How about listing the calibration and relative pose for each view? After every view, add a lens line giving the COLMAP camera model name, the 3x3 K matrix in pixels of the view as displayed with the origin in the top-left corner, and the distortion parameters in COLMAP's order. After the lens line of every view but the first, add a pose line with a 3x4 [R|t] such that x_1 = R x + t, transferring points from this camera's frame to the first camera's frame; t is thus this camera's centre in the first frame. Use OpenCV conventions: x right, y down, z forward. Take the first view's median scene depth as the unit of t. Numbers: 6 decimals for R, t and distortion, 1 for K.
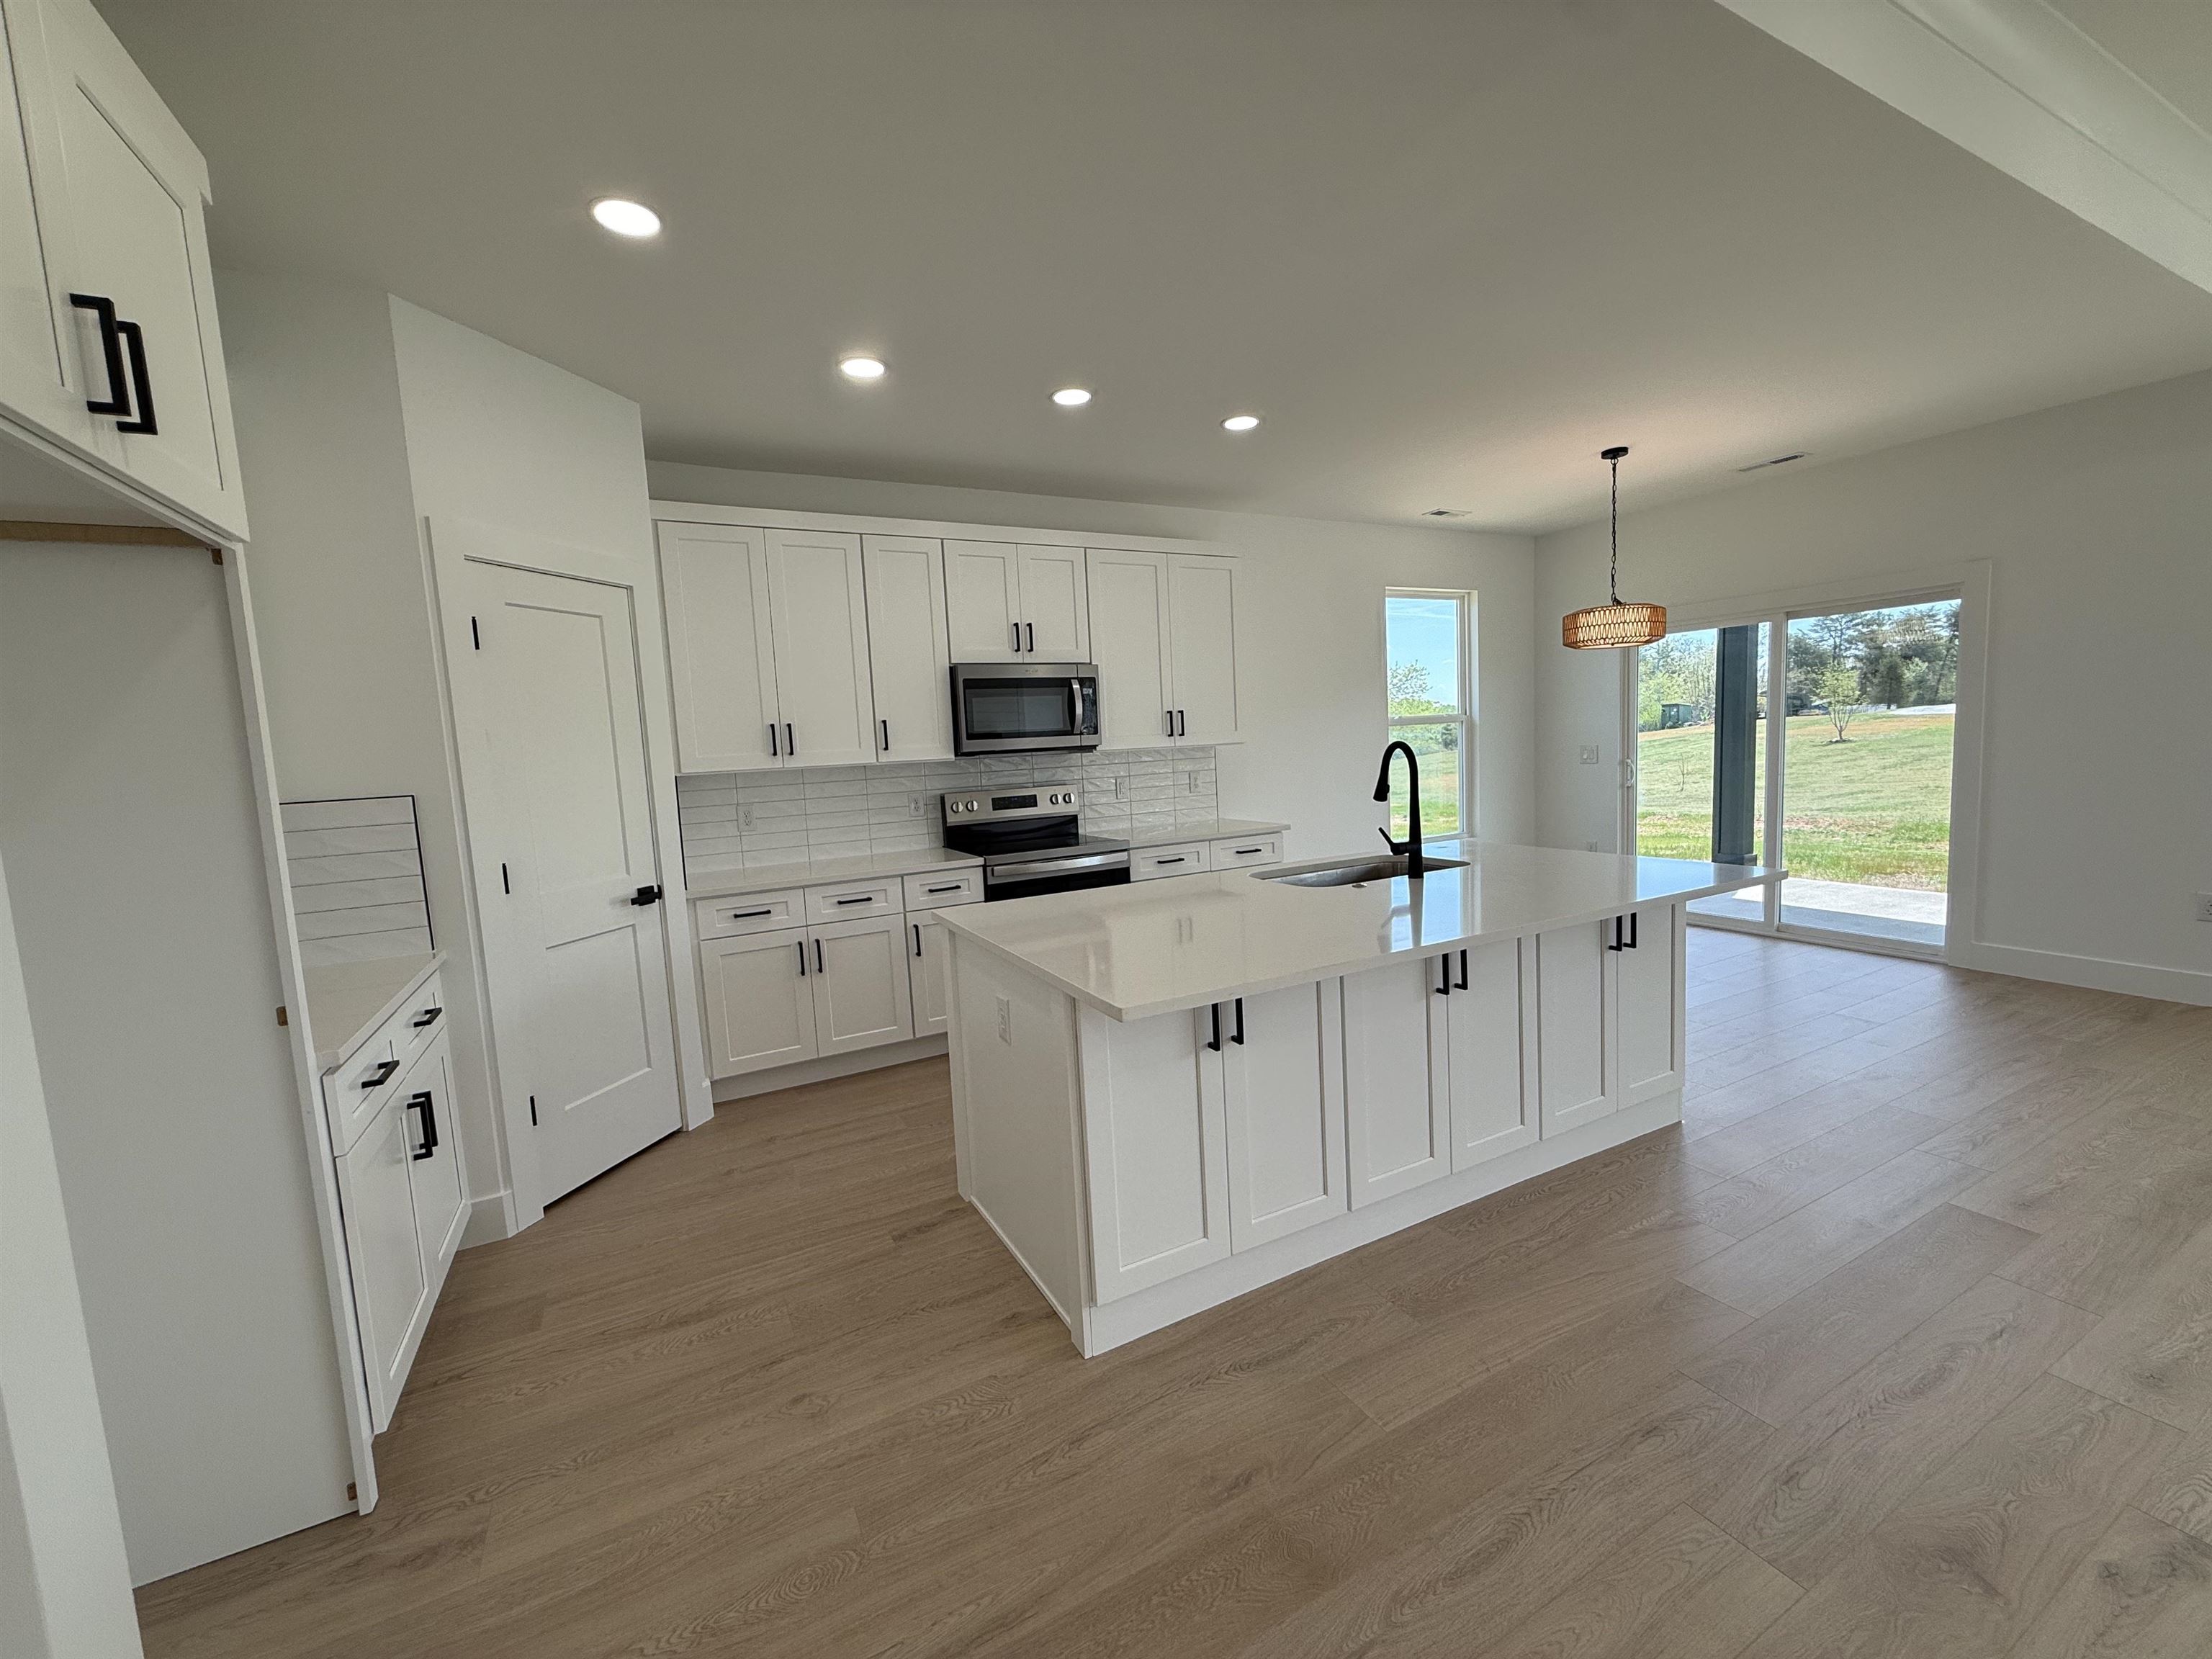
lens RADIAL K [[883.2, 0, 1101.4], [0, 883.2, 825.5], [0, 0, 1]] dist [-0.000296, 0.000634]
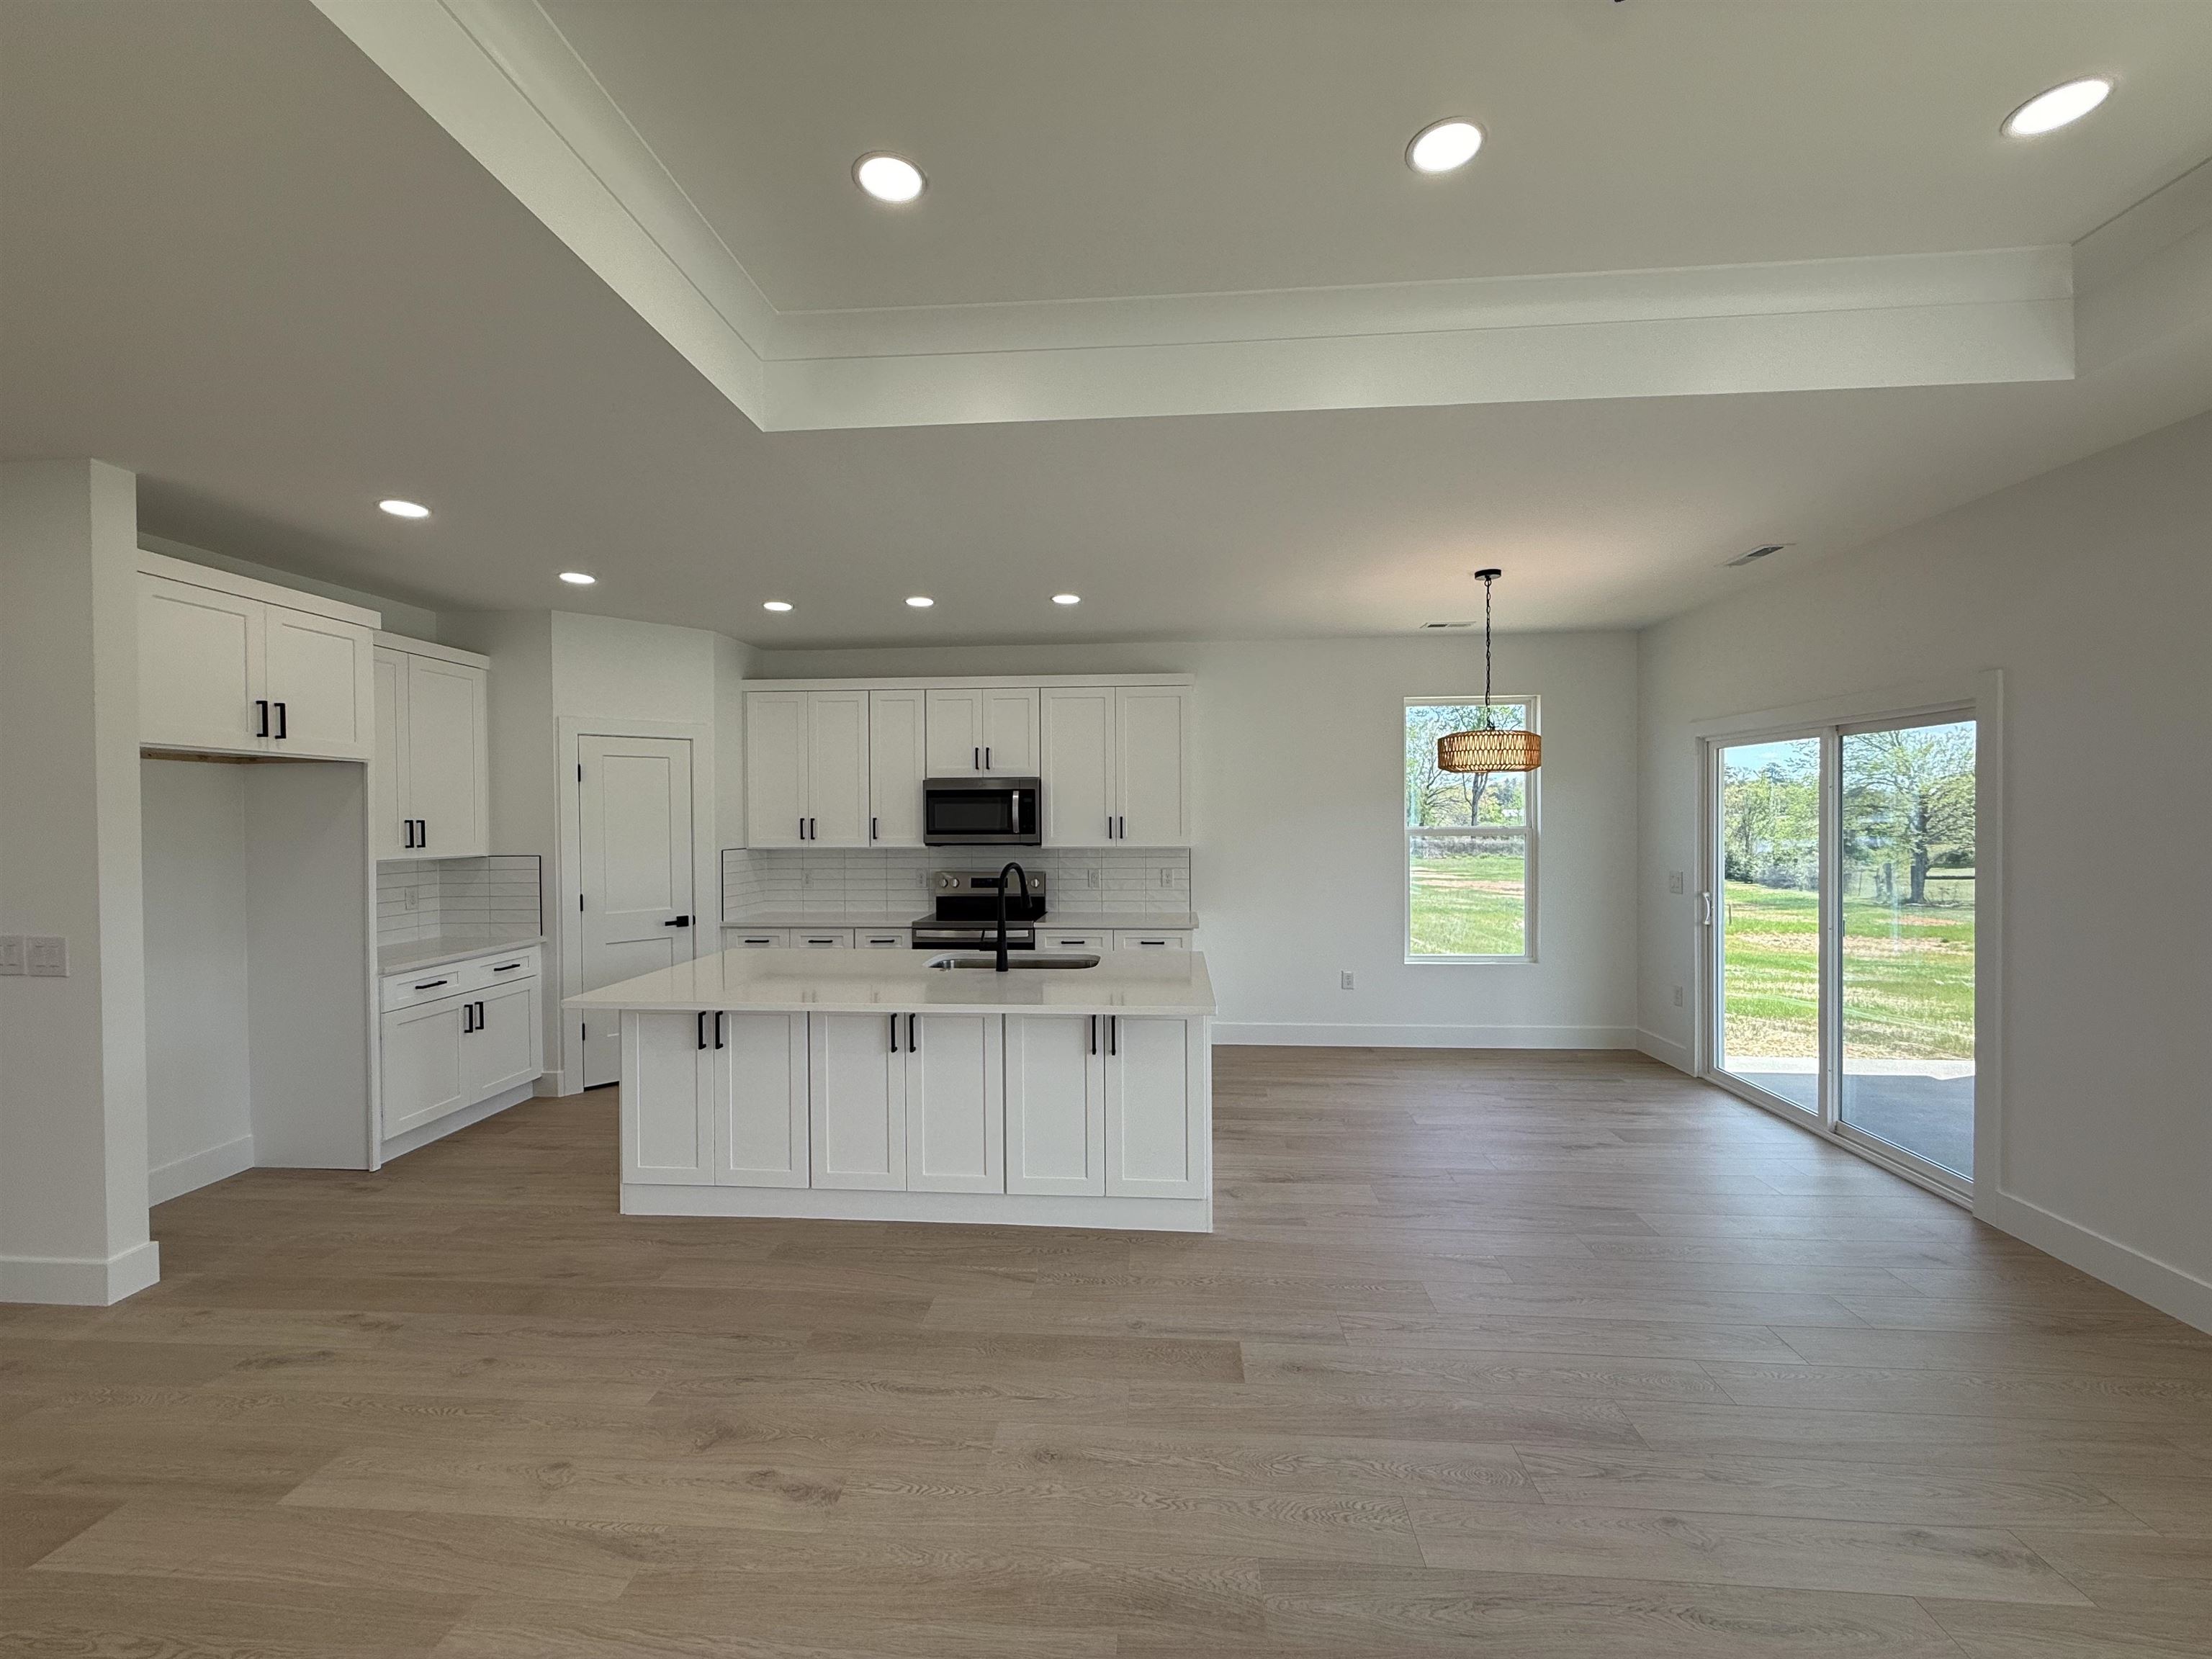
lens RADIAL K [[883.2, 0, 1103.0], [0, 883.2, 825.2], [0, 0, 1]] dist [-0.000296, 0.000634]
pose [[0.850536, 0.050448, -0.523491, 0.808295], [-0.086909, 0.995186, -0.045300, -0.074875], [0.518686, 0.084025, 0.850826, -0.018932]]
